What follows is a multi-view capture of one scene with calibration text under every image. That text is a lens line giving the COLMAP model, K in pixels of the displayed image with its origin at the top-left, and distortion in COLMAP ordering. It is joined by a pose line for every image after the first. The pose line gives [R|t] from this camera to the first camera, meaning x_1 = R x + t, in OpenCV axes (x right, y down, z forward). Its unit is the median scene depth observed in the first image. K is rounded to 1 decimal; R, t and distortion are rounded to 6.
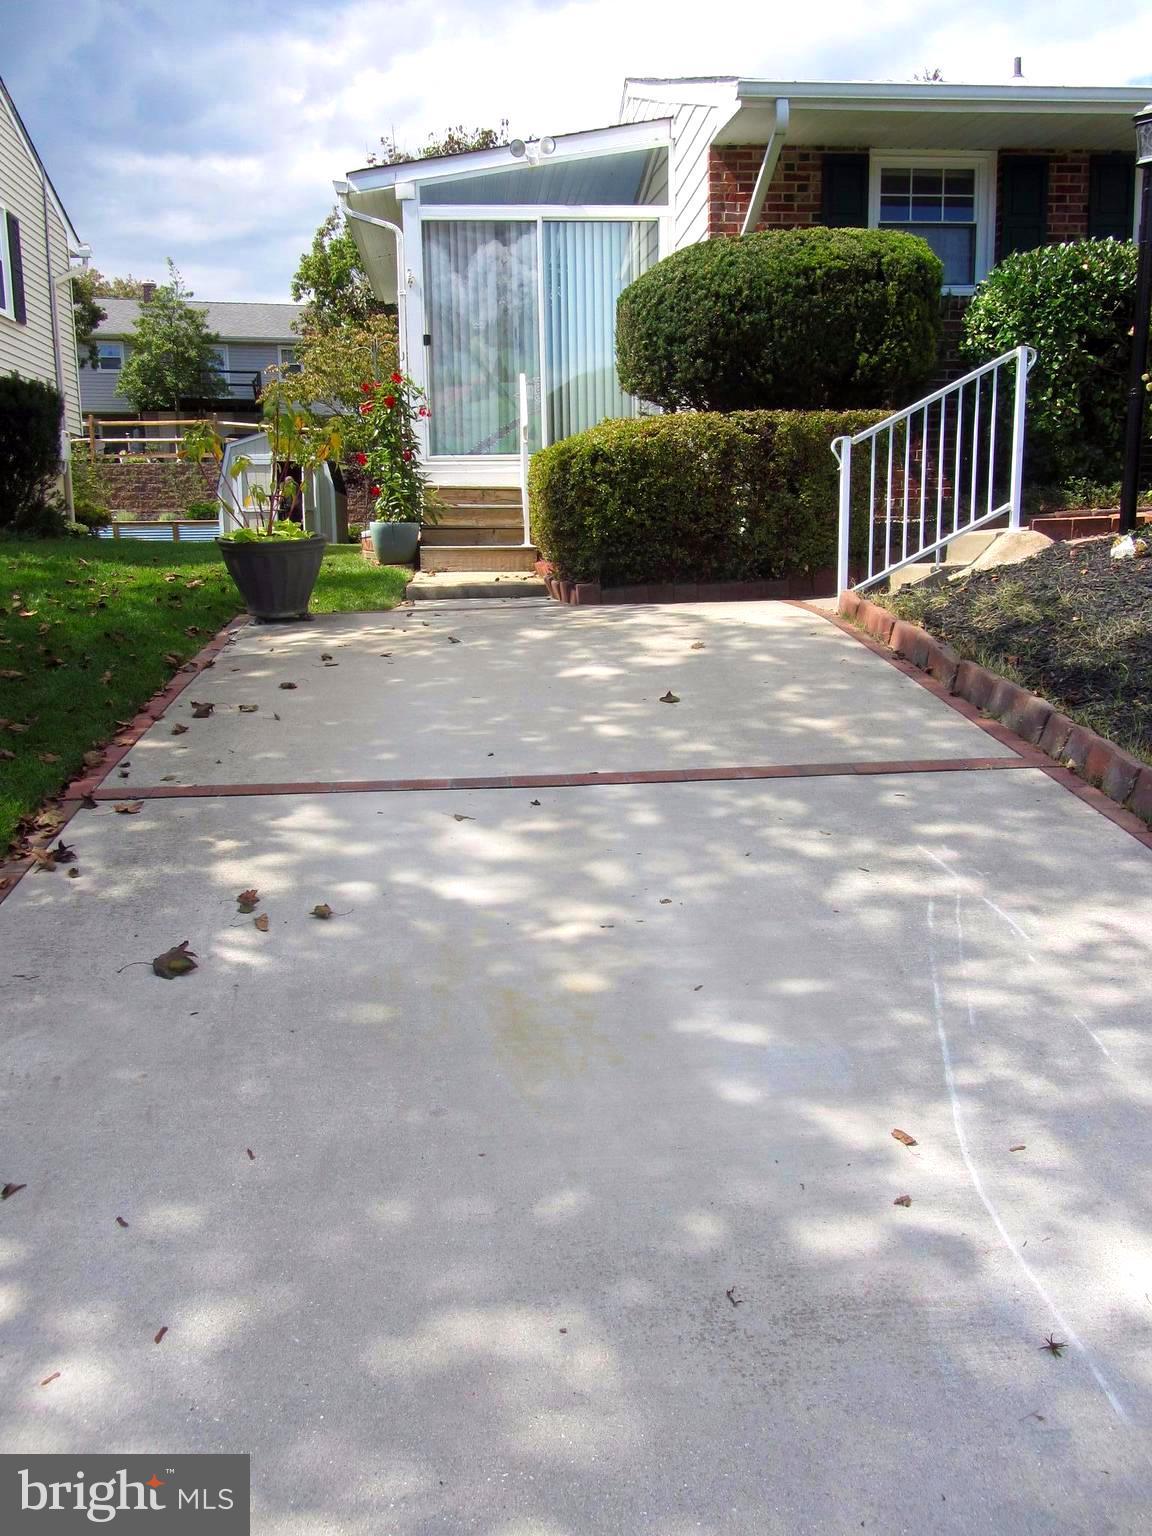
lens RADIAL K [[1289.8, 0, 574.1], [0, 1289.8, 772.8], [0, 0, 1]] dist [-0.027965, 0.024526]
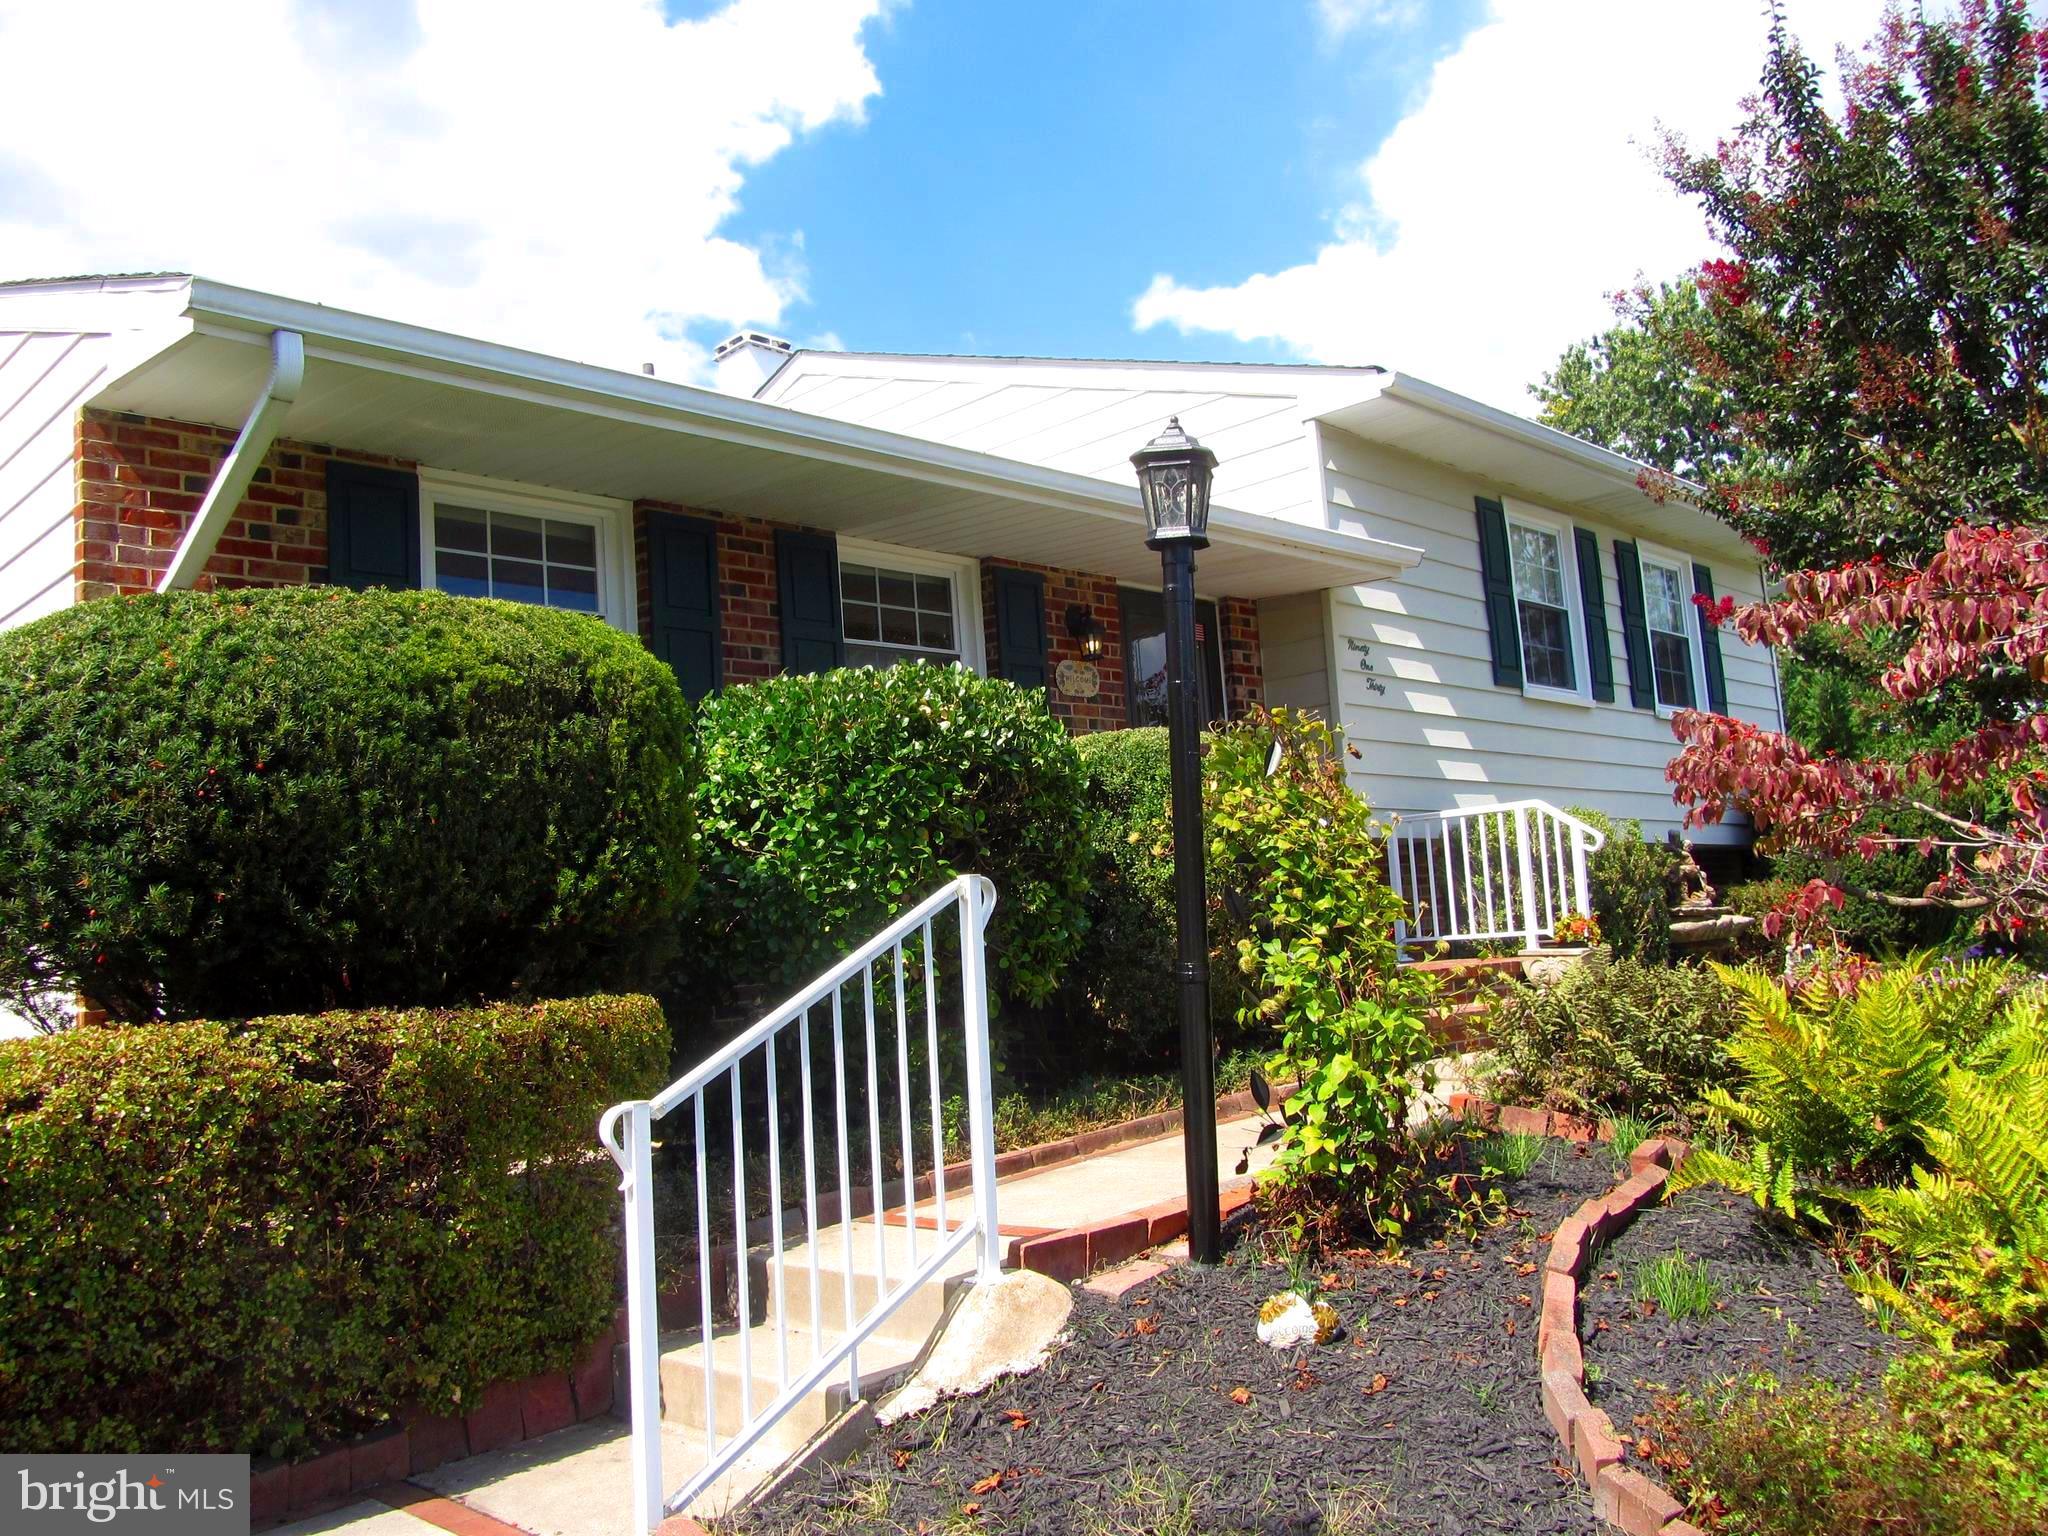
lens RADIAL K [[1719.7, 0, 1029.7], [0, 1719.7, 760.8], [0, 0, 1]] dist [-0.027965, 0.024526]
pose [[0.767587, 0.042349, 0.639545, -0.027874], [0.165319, 0.950971, -0.261388, -0.183053], [-0.619258, 0.306367, 0.722952, 0.468549]]
